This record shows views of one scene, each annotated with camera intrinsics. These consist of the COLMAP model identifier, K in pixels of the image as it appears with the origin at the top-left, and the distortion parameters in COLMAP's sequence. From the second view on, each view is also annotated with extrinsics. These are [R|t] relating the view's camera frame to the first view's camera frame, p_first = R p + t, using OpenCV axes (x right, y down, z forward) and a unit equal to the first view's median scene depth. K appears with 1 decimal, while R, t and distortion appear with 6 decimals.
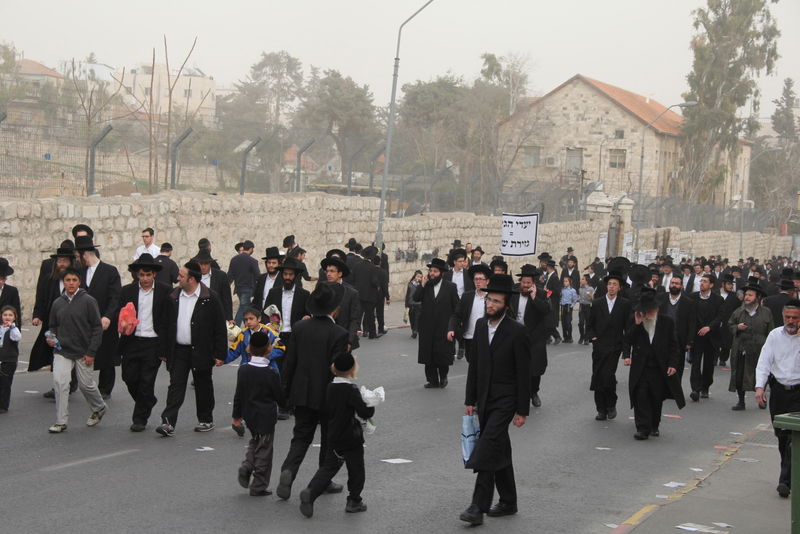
lens RADIAL K [[1643.8, 0, 400.0], [0, 1643.8, 267.0], [0, 0, 1]] dist [0.360418, 0.160184]
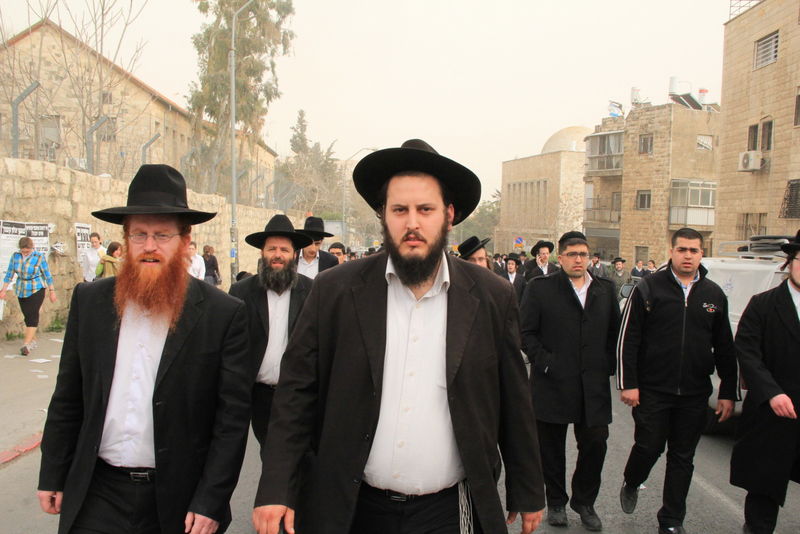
lens RADIAL K [[808.3, 0, 400.0], [0, 808.3, 267.0], [0, 0, 1]] dist [-0.000534, 0.008171]
pose [[0.938605, -0.038123, 0.342880, 0.127726], [0.035128, 0.999271, 0.014944, -0.001104], [-0.343200, -0.001982, 0.939260, 0.589112]]
